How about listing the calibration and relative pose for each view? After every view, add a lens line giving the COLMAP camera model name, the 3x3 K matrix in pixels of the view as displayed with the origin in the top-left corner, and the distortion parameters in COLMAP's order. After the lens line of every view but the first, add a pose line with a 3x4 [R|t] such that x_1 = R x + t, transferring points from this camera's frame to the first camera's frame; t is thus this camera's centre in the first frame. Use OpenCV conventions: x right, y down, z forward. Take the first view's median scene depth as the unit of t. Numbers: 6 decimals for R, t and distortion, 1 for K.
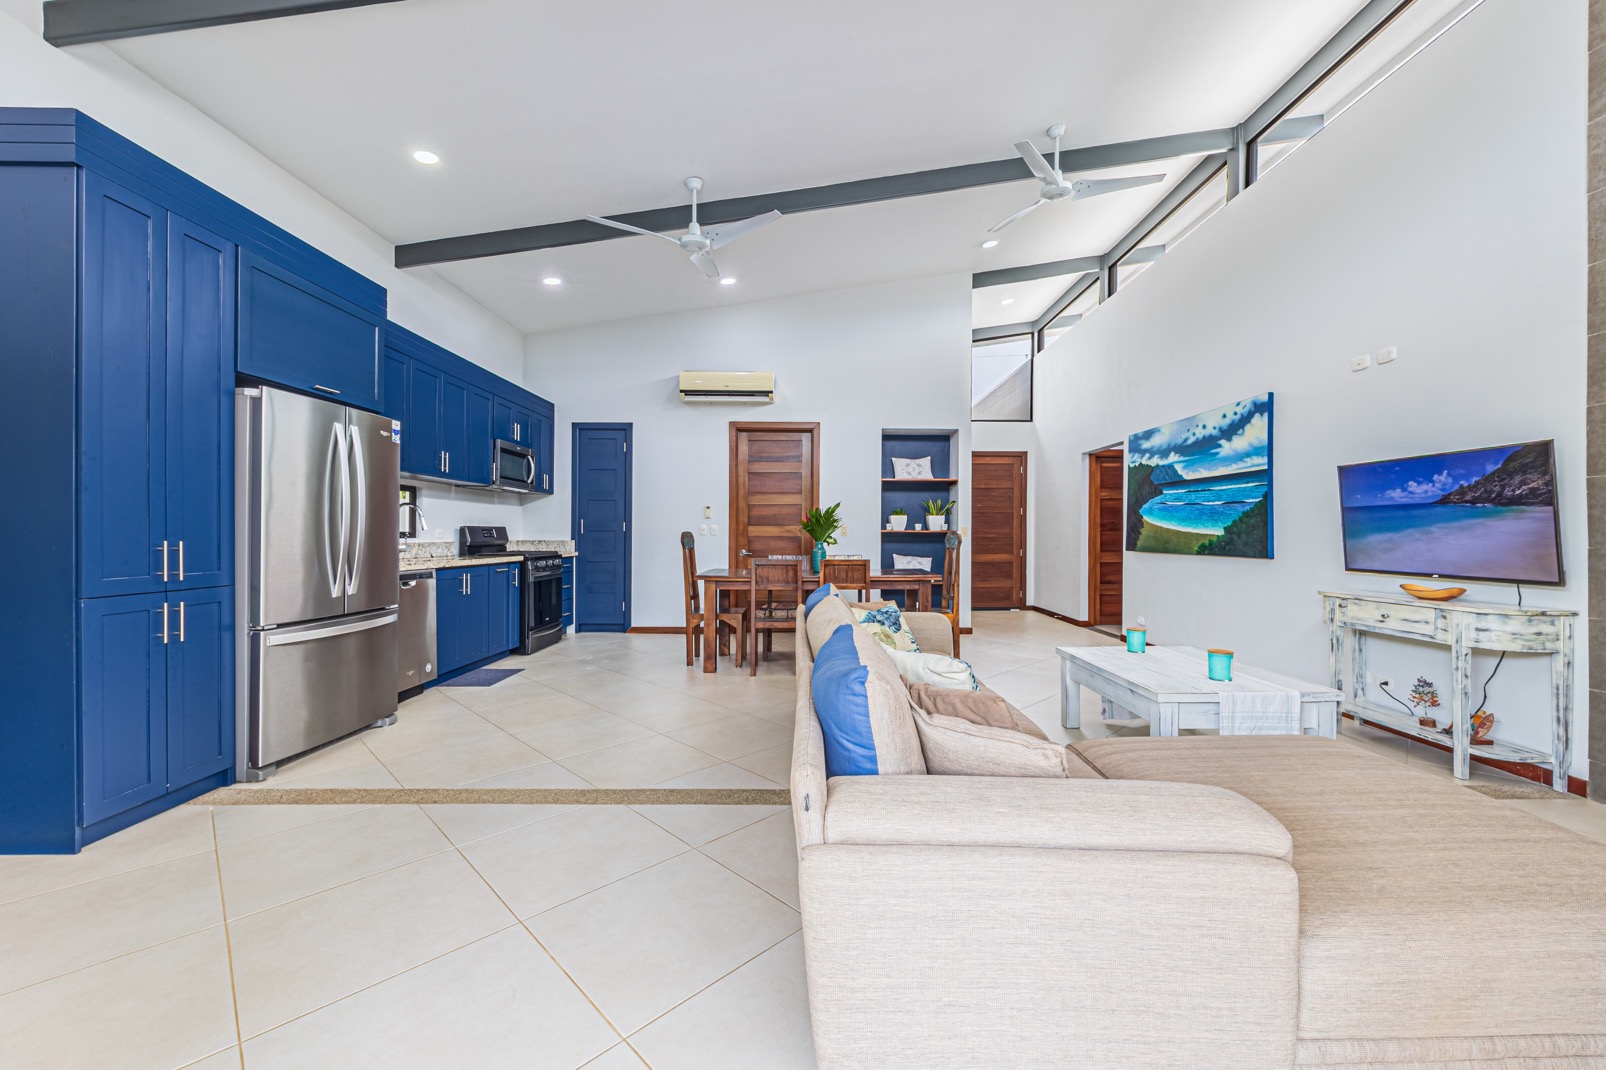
lens RADIAL K [[625.2, 0, 810.1], [0, 625.2, 539.7], [0, 0, 1]] dist [0.000451, -0.000043]
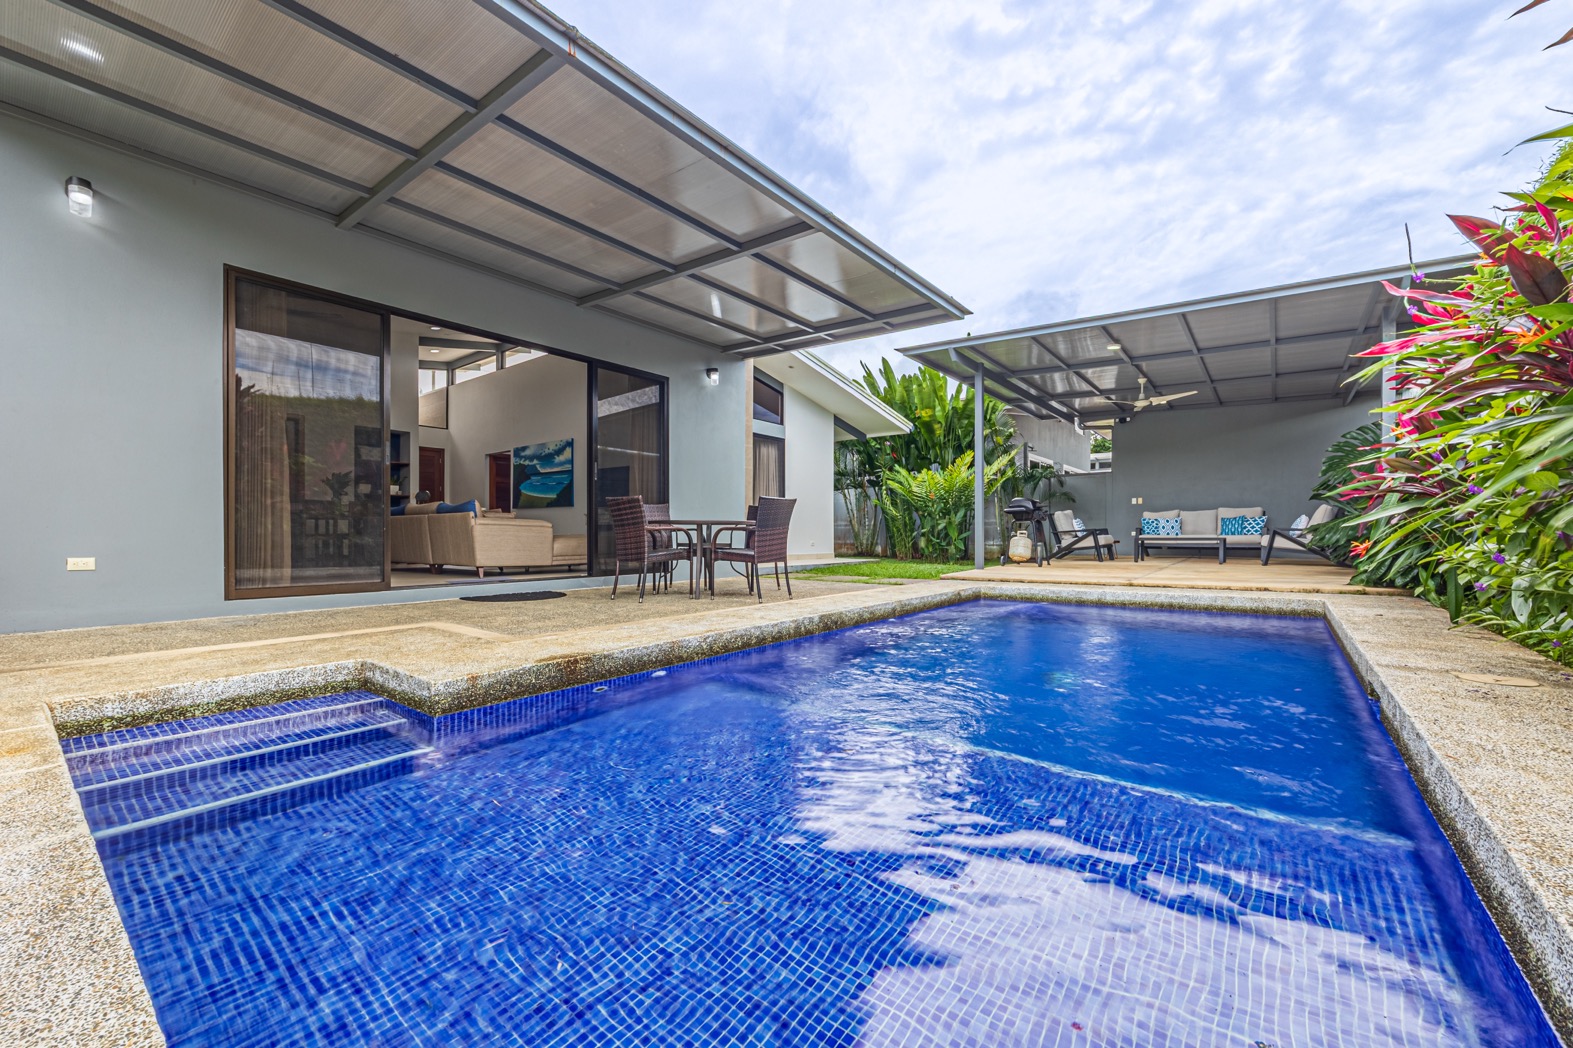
lens RADIAL K [[627.4, 0, 782.4], [0, 627.4, 531.3], [0, 0, 1]] dist [0.001780, -0.000226]
pose [[0.623619, 0.001898, 0.781726, -0.614300], [0.008219, 0.999926, -0.008984, 0.143841], [-0.781685, 0.012027, 0.623557, -1.073634]]
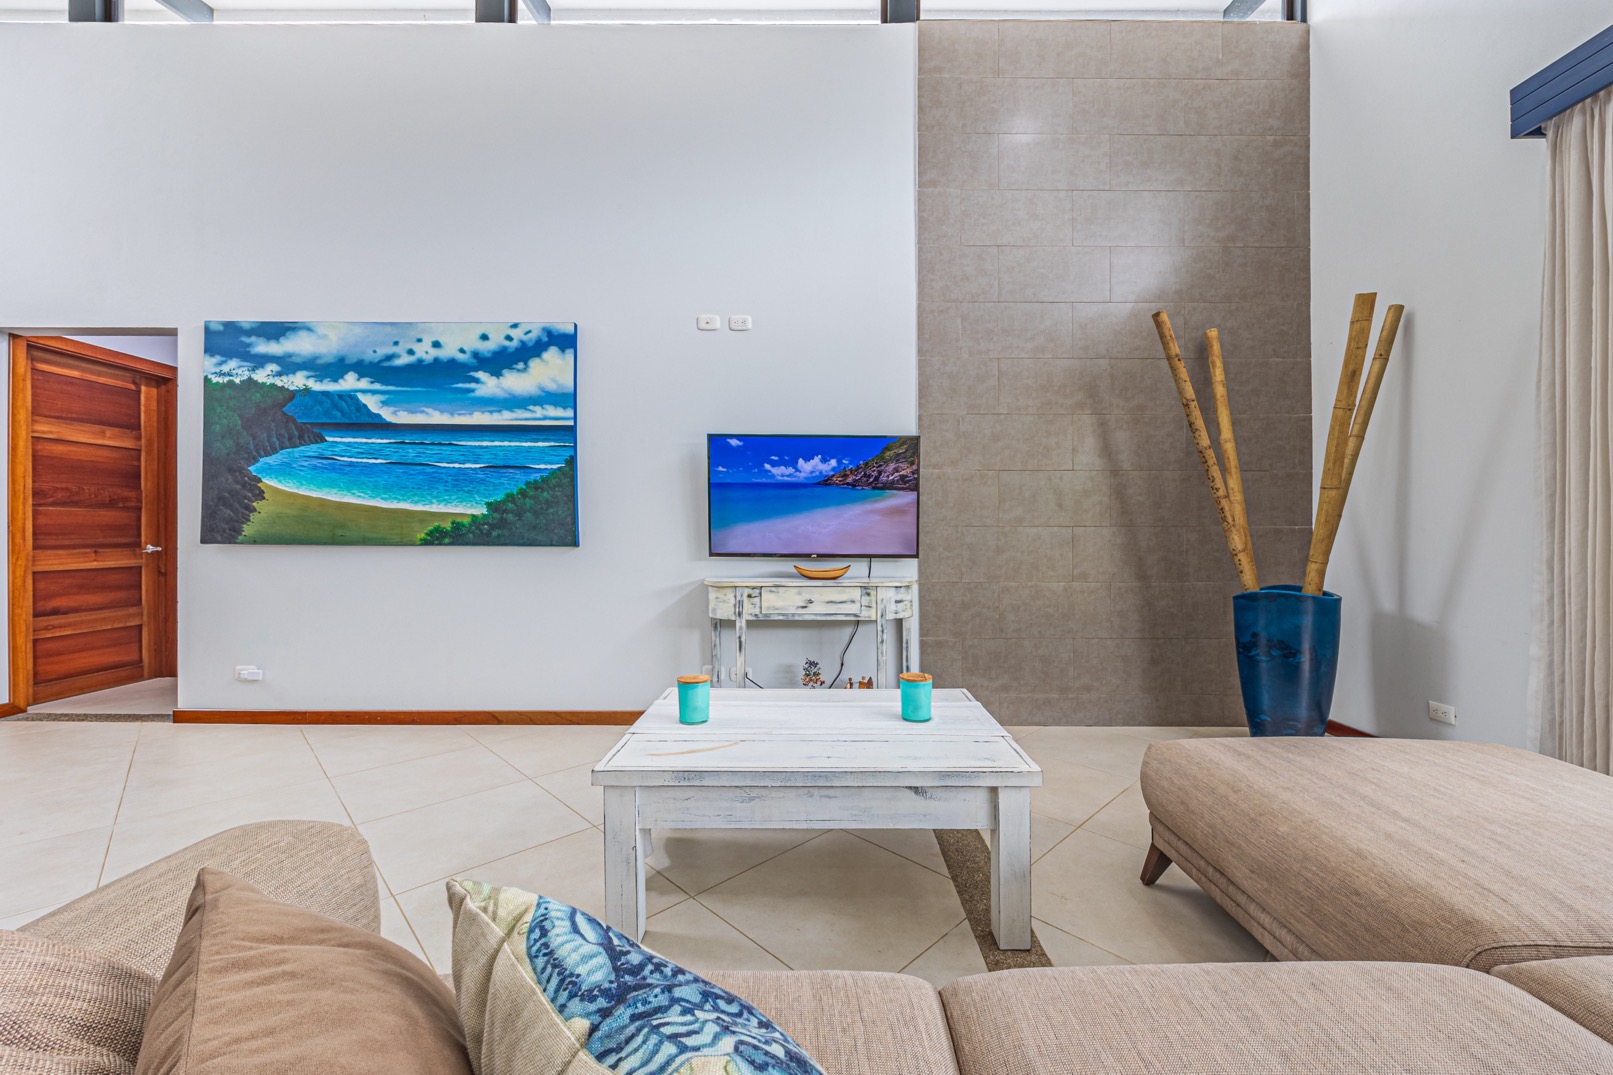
lens RADIAL K [[633.1, 0, 815.6], [0, 633.1, 540.6], [0, 0, 1]] dist [-0.000079, -0.000013]
pose [[0.004233, -0.010217, 0.999939, -0.016887], [0.002902, 0.999944, 0.010205, 0.015023], [-0.999987, 0.002858, 0.004262, 0.659043]]
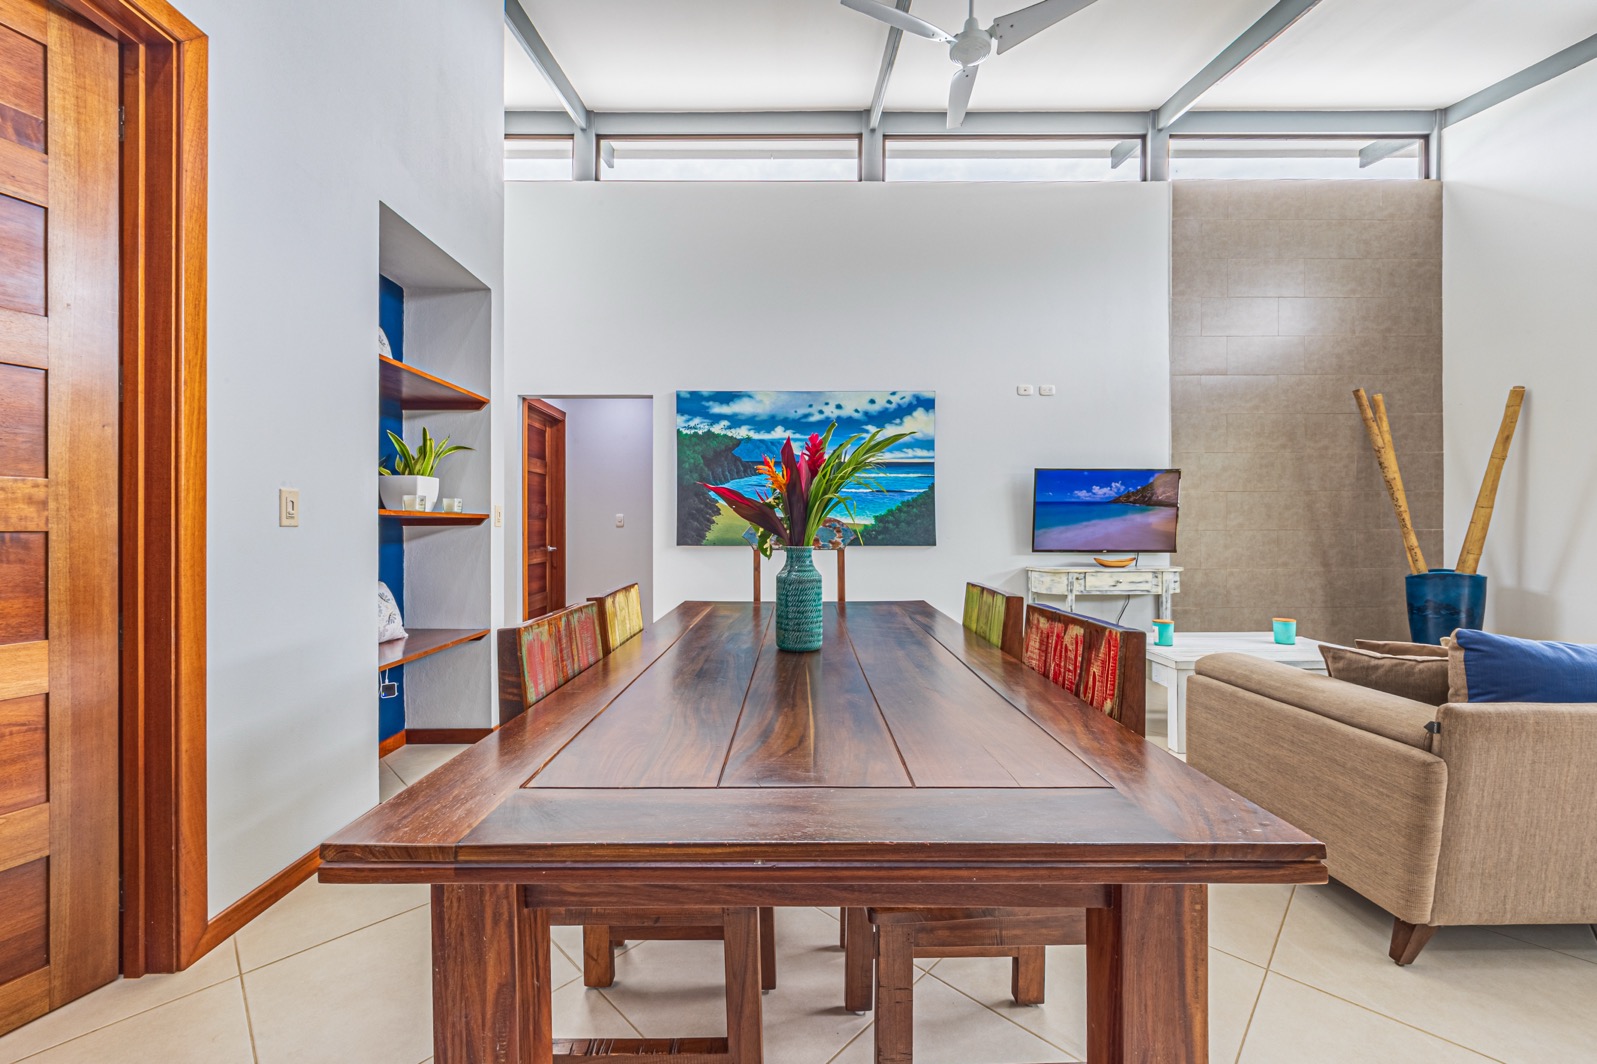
lens RADIAL K [[636.9, 0, 794.4], [0, 636.9, 539.4], [0, 0, 1]] dist [0.001780, -0.000226]
pose [[-0.000481, -0.016640, 0.999861, -0.334420], [0.008886, 0.999822, 0.016644, -0.001533], [-0.999960, 0.008893, -0.000333, 1.150906]]
